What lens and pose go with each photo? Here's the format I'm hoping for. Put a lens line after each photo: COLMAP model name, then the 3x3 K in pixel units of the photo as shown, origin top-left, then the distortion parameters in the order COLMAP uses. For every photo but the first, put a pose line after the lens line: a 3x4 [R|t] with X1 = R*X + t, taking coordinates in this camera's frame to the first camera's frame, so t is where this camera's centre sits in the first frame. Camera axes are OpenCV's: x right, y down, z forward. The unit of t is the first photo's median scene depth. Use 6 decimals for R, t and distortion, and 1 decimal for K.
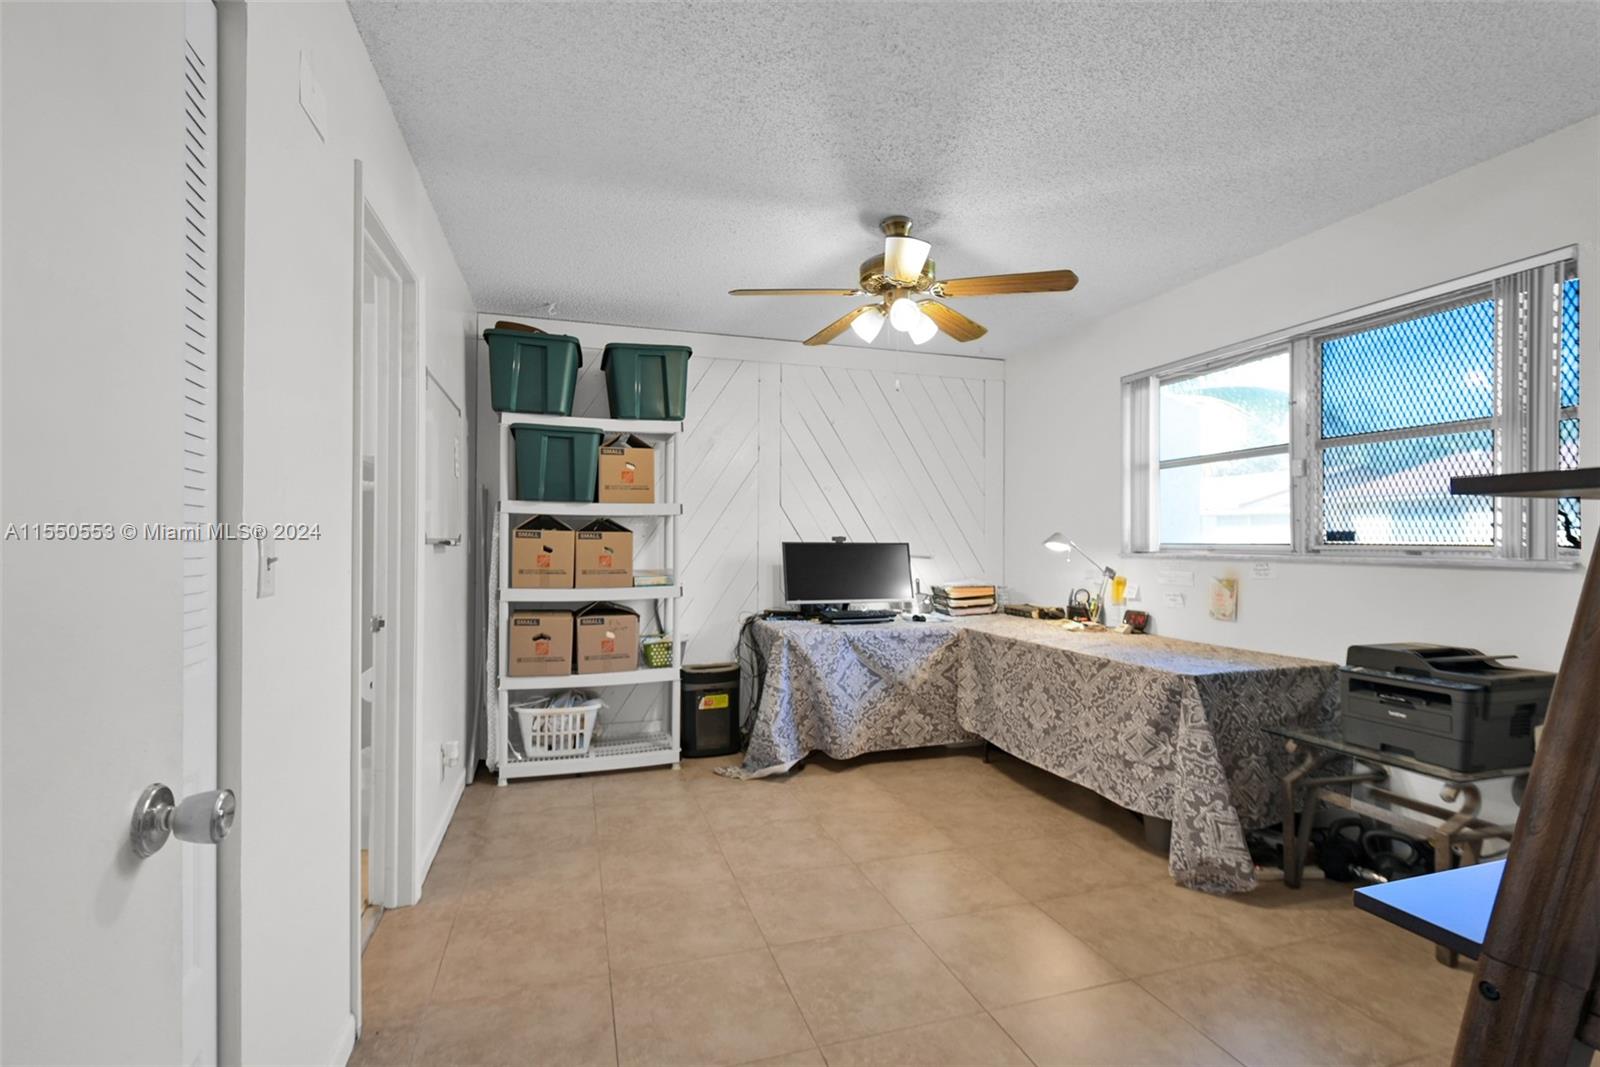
lens RADIAL K [[707.0, 0, 804.1], [0, 707.0, 542.1], [0, 0, 1]] dist [-0.001837, 0.002170]
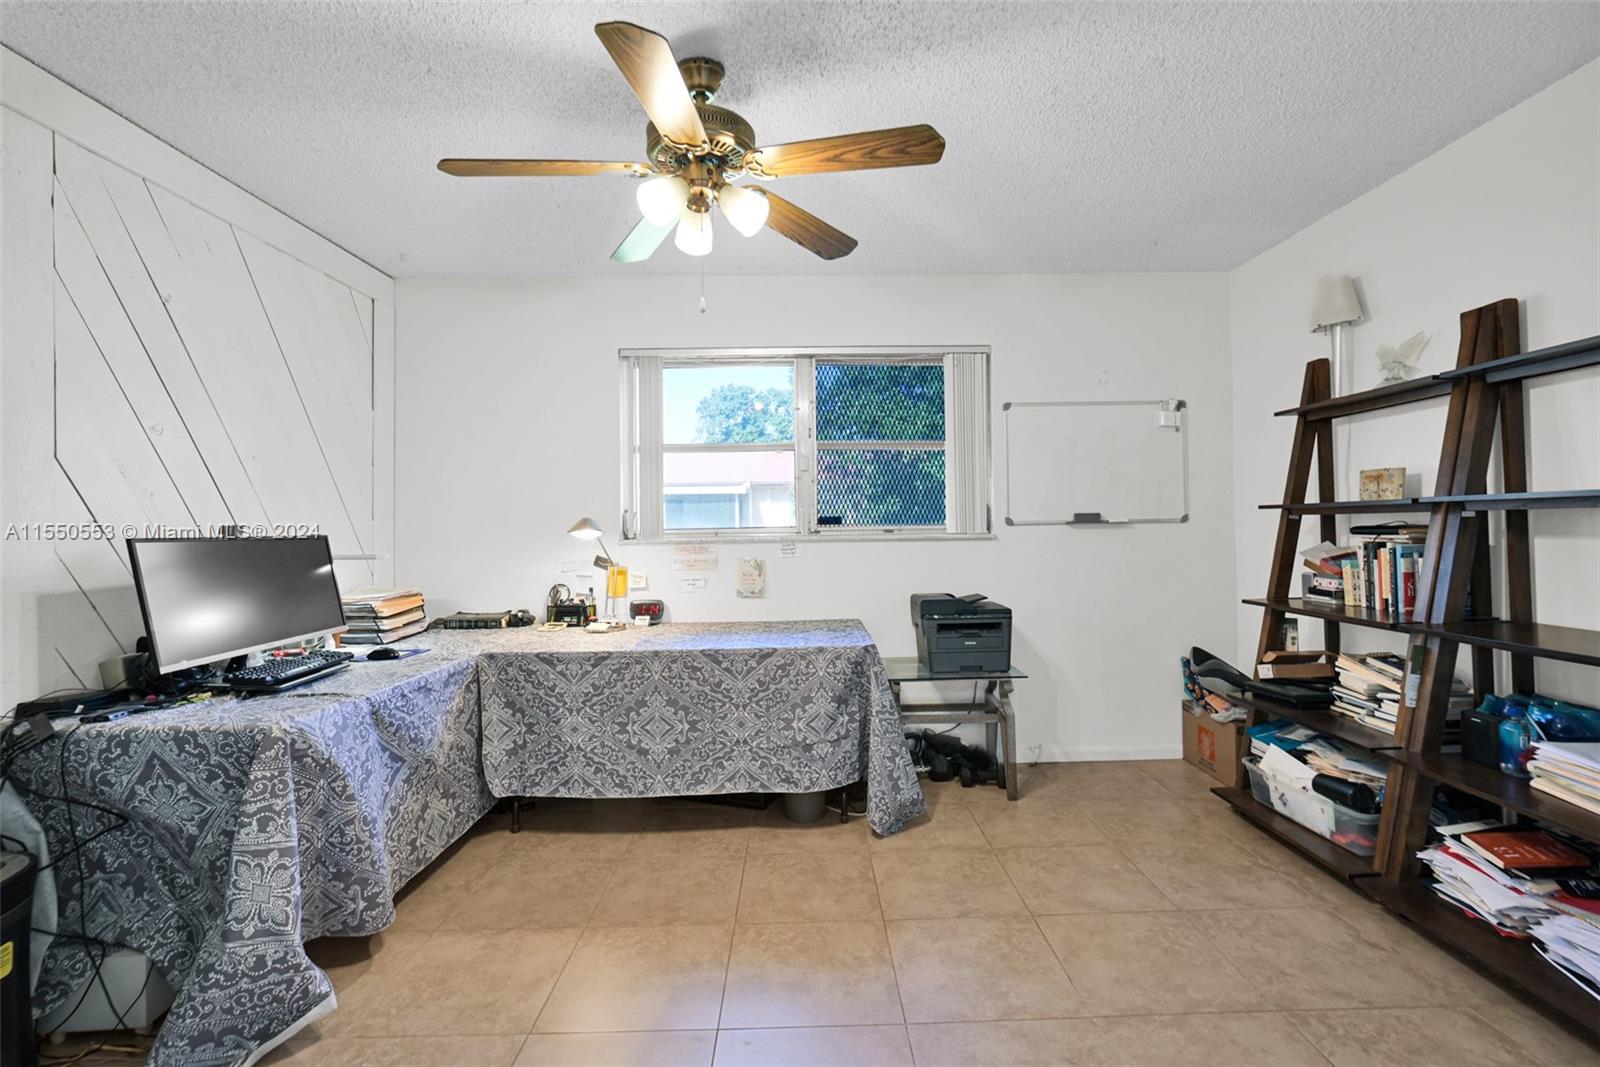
lens RADIAL K [[707.0, 0, 801.7], [0, 707.0, 519.2], [0, 0, 1]] dist [-0.001837, 0.002170]
pose [[0.311695, -0.001222, 0.950181, -0.397636], [0.017197, 0.999843, -0.004356, -0.003974], [-0.950027, 0.017698, 0.311667, 0.556336]]
